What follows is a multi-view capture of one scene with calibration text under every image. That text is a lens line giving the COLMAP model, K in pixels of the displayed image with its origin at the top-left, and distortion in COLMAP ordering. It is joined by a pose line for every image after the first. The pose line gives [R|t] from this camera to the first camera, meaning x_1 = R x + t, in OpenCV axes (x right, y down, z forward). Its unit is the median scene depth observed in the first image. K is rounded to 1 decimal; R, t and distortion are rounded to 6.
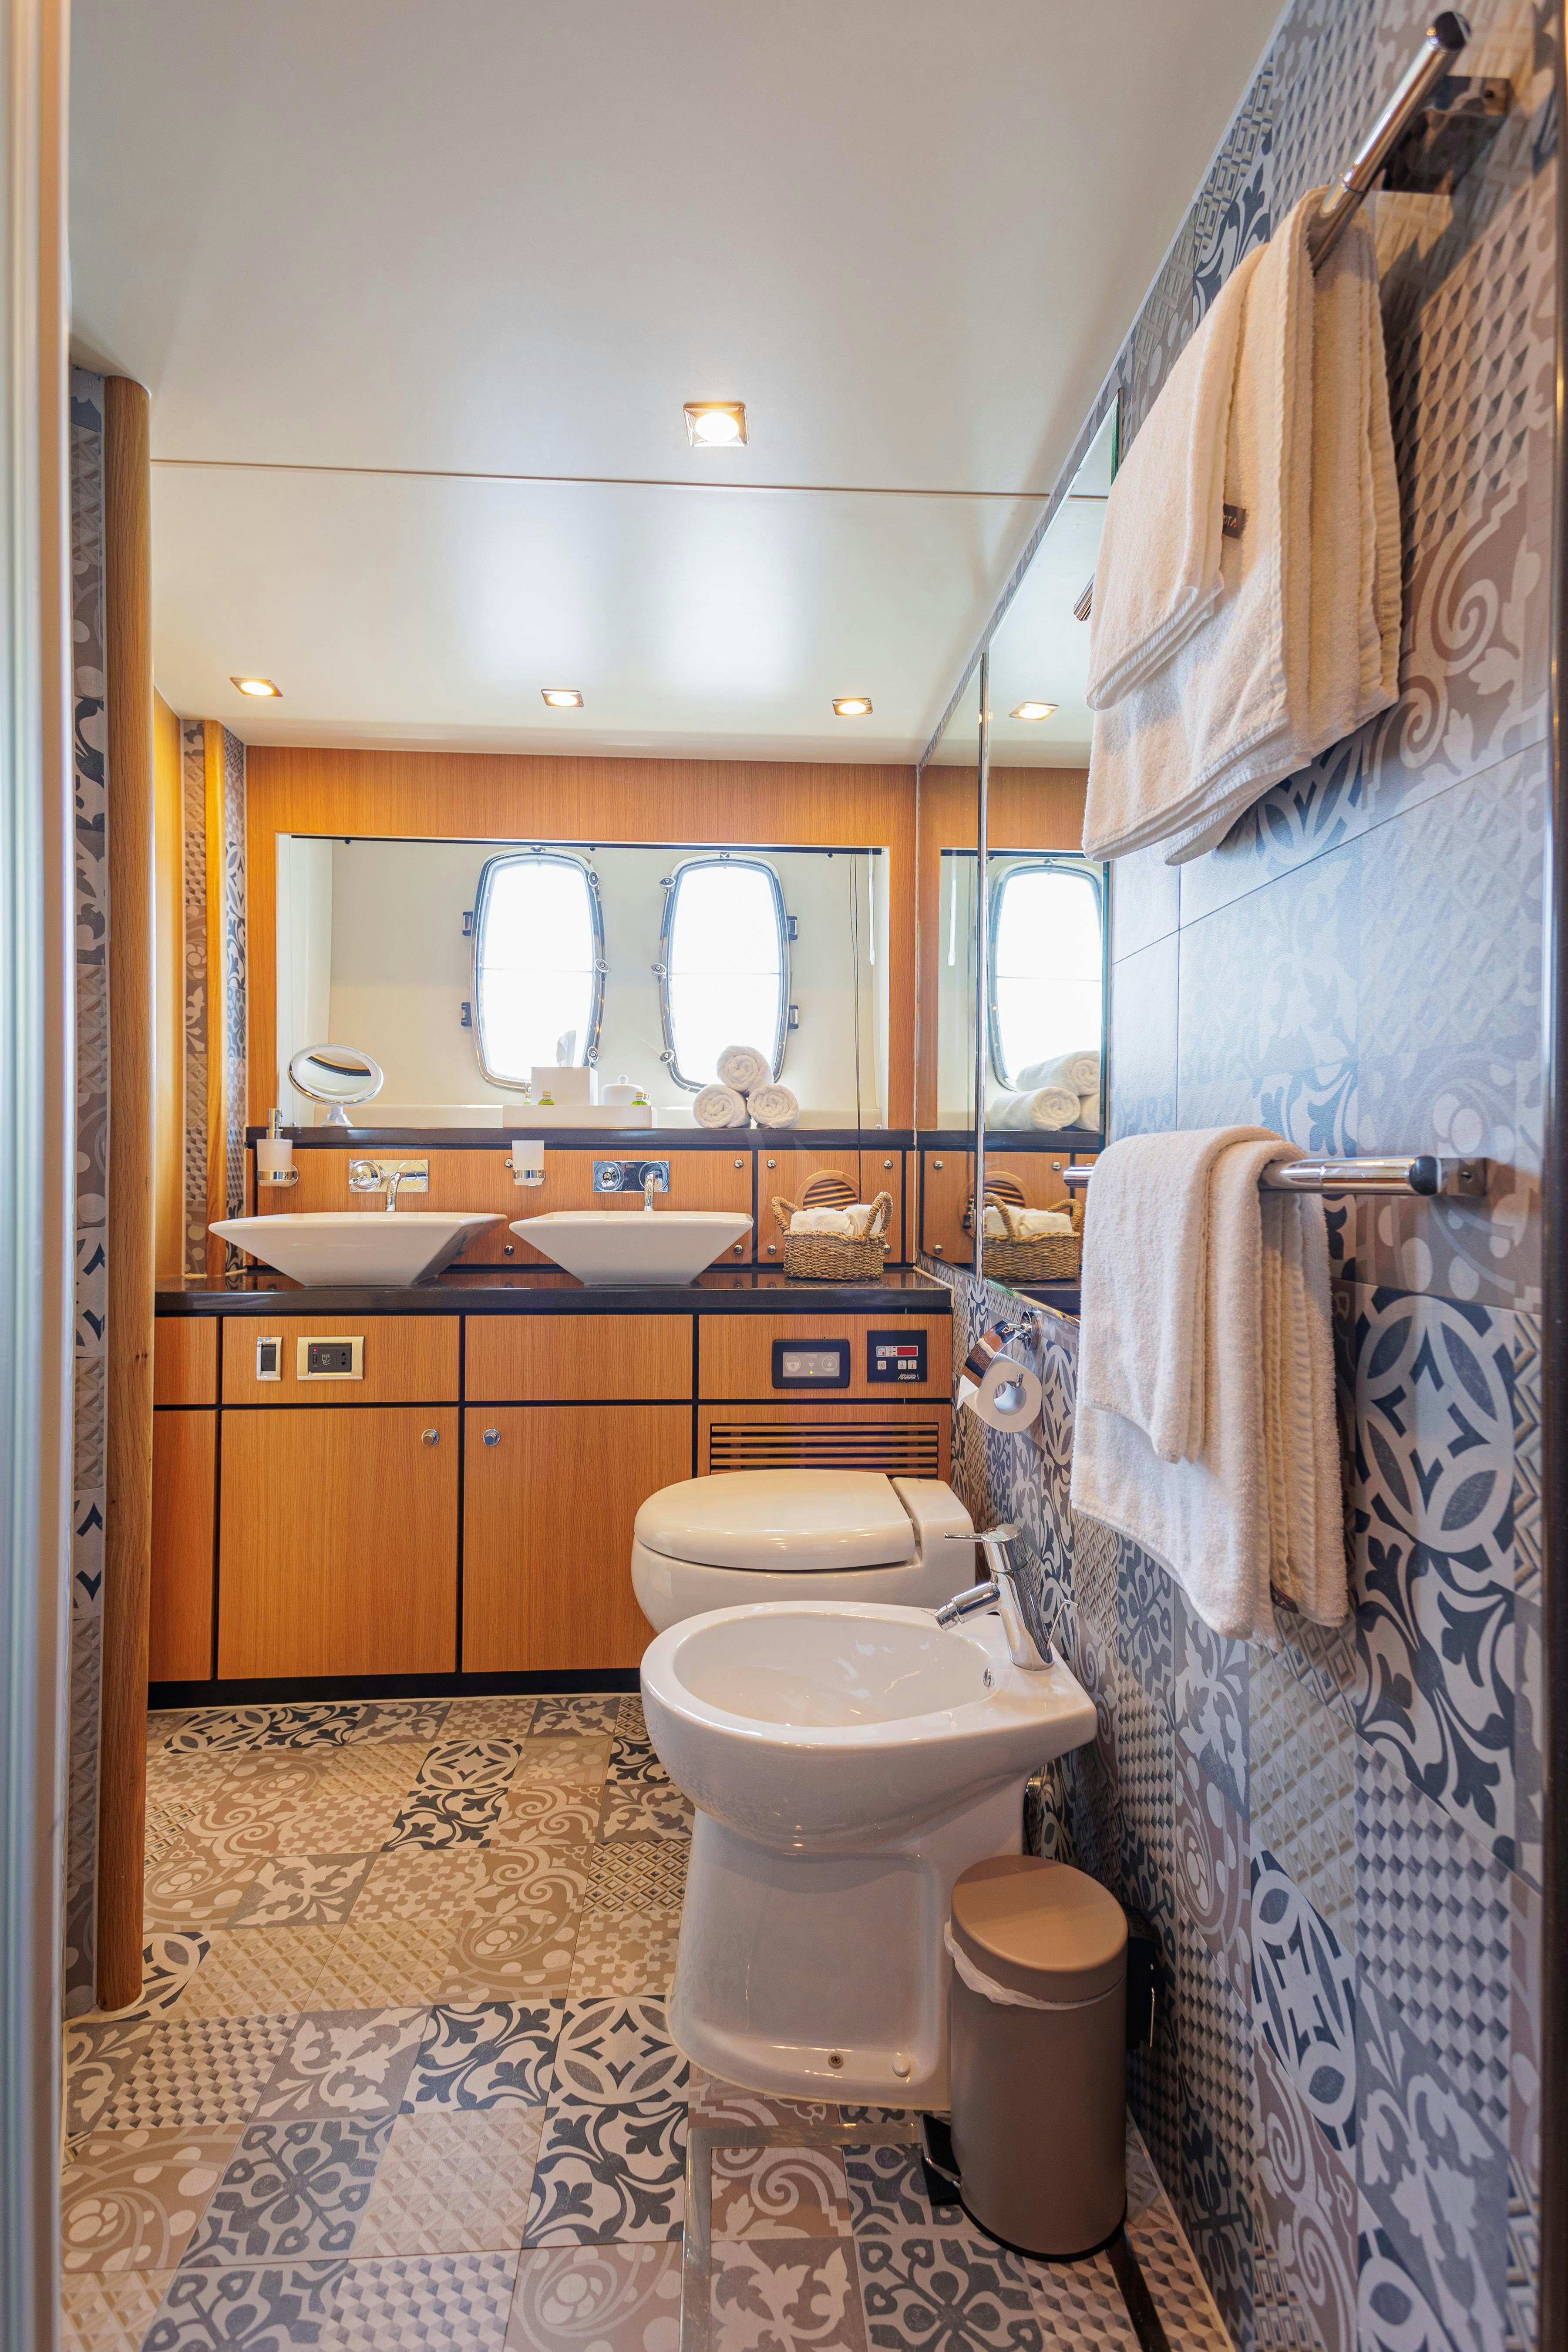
lens RADIAL K [[1132.6, 0, 776.9], [0, 1132.6, 1177.3], [0, 0, 1]] dist [0.069673, -0.029441]
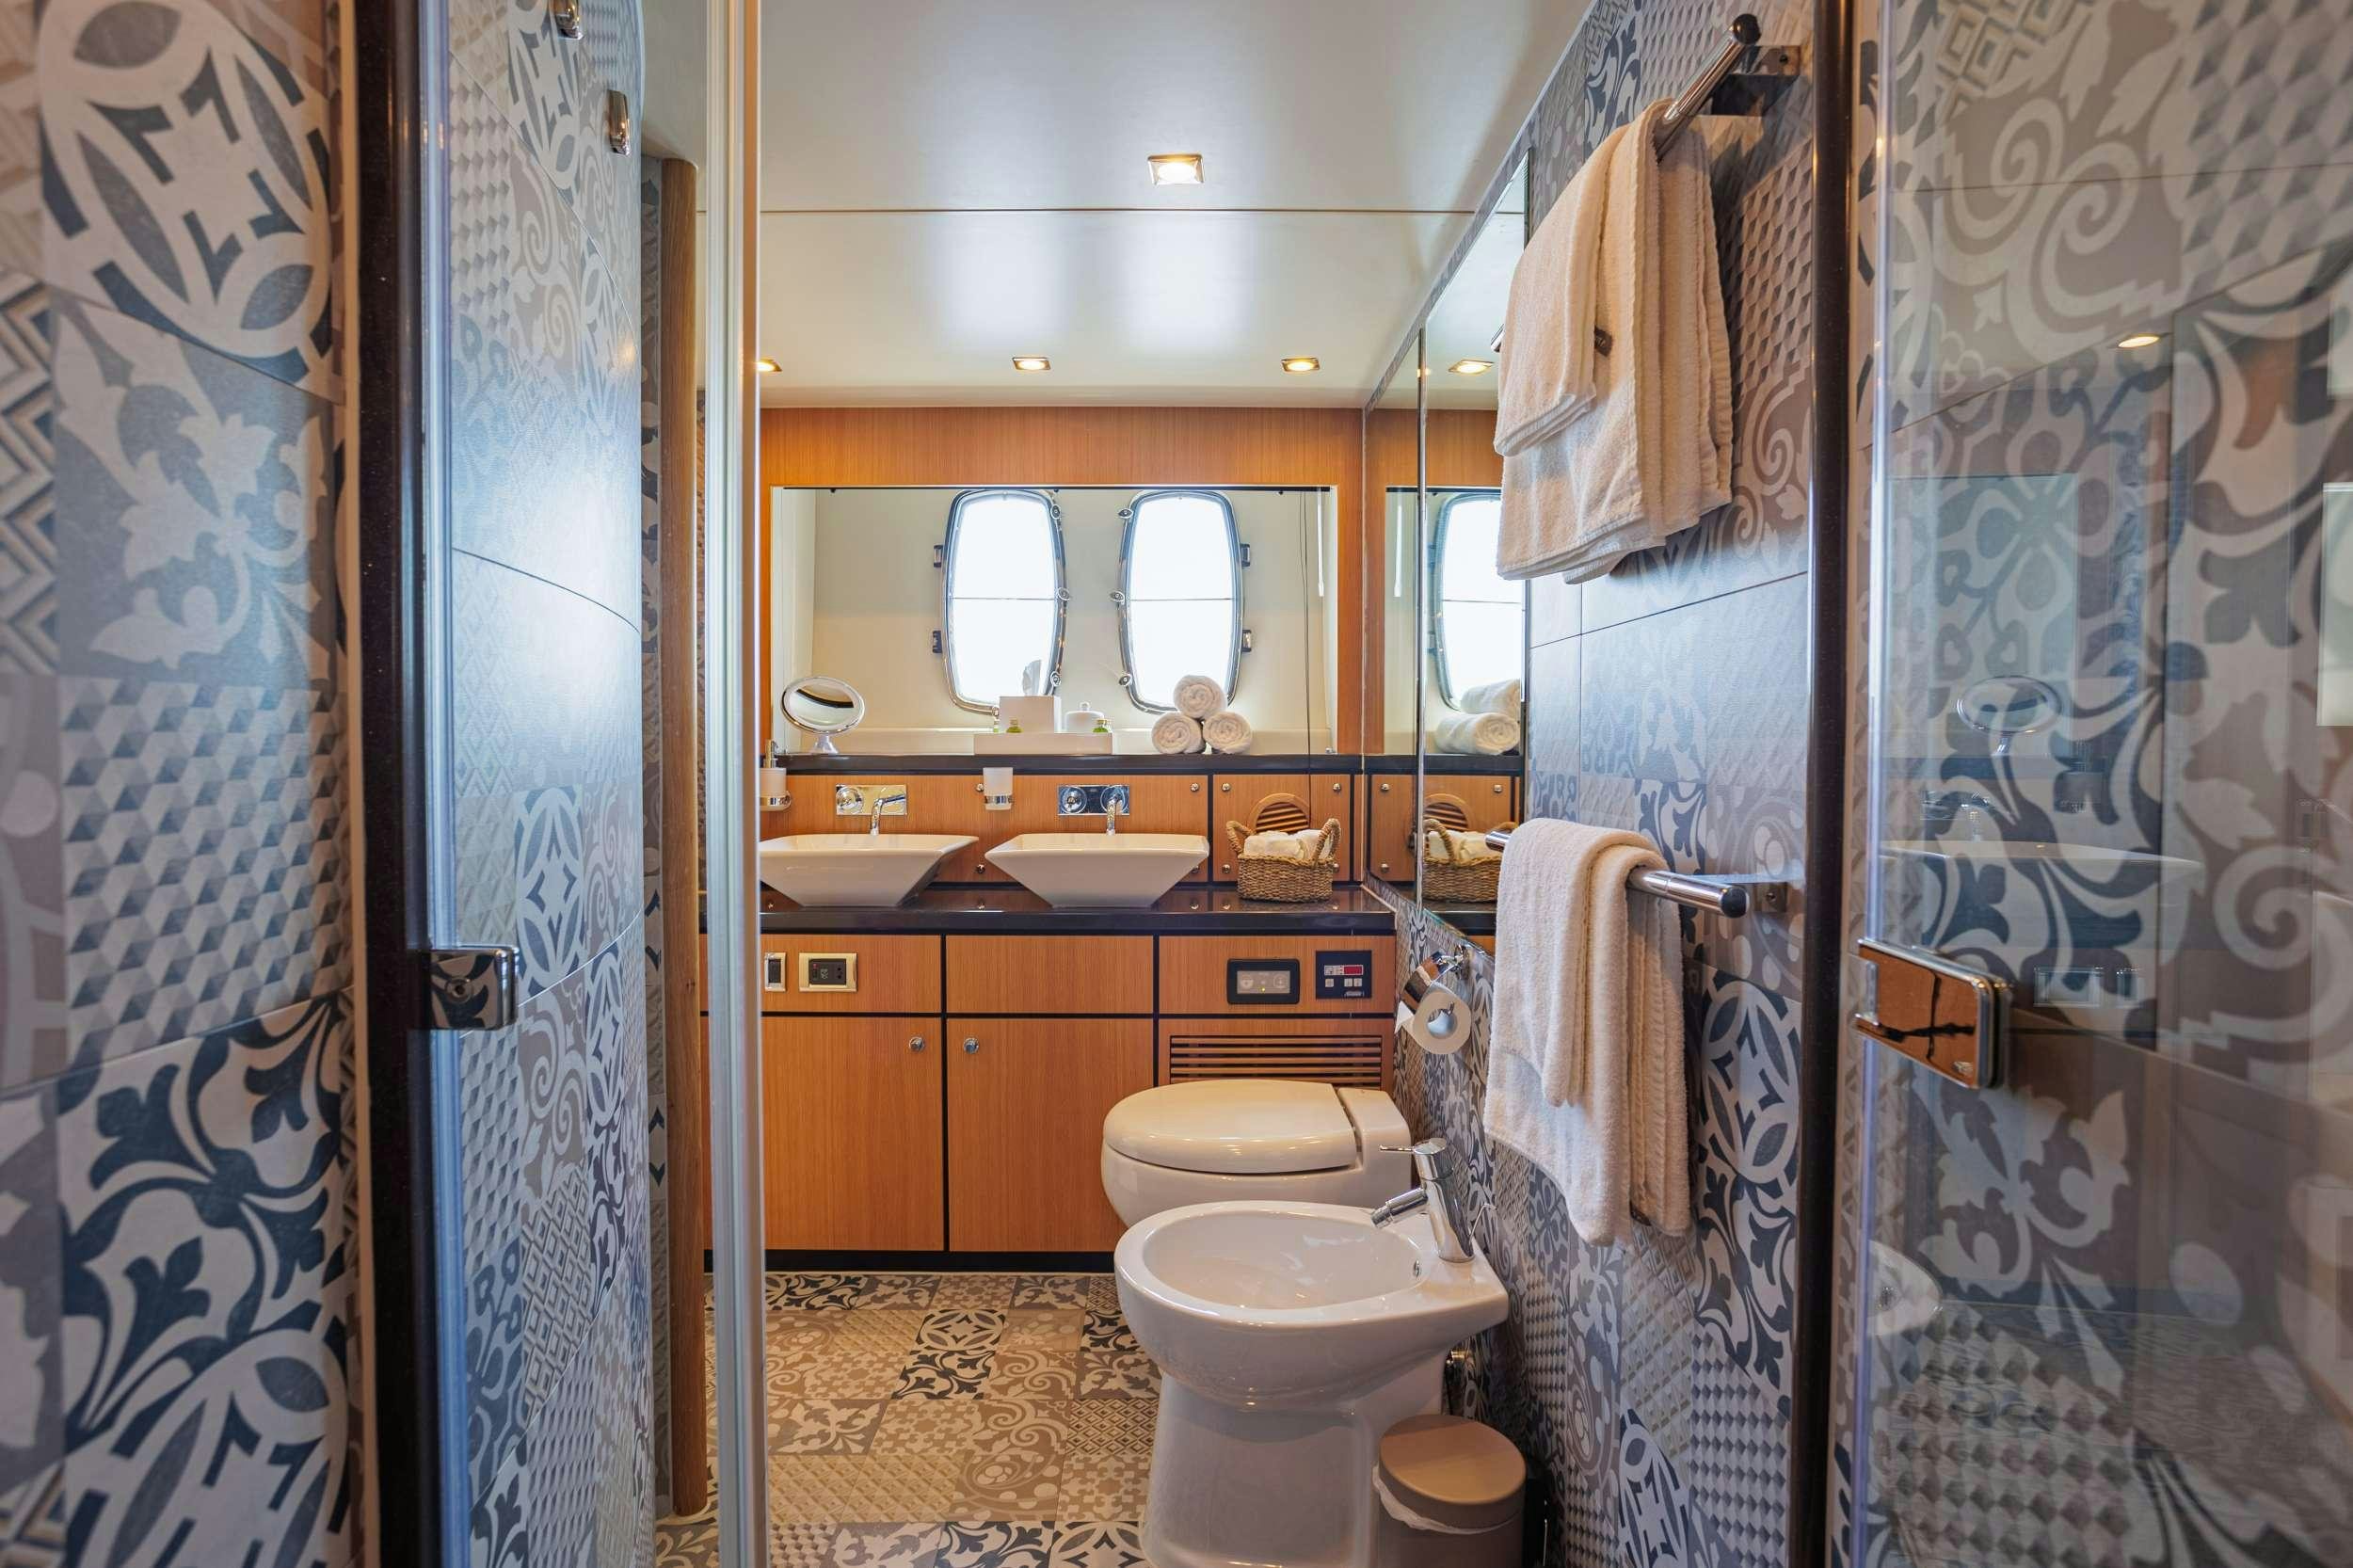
lens RADIAL K [[1160.7, 0, 1176.5], [0, 1160.7, 784.0], [0, 0, 1]] dist [-0.053835, 0.047871]
pose [[0.998935, -0.002387, -0.046084, -0.001366], [0.003535, 0.999685, 0.024848, -0.067309], [0.046010, -0.024984, 0.998628, -0.125514]]
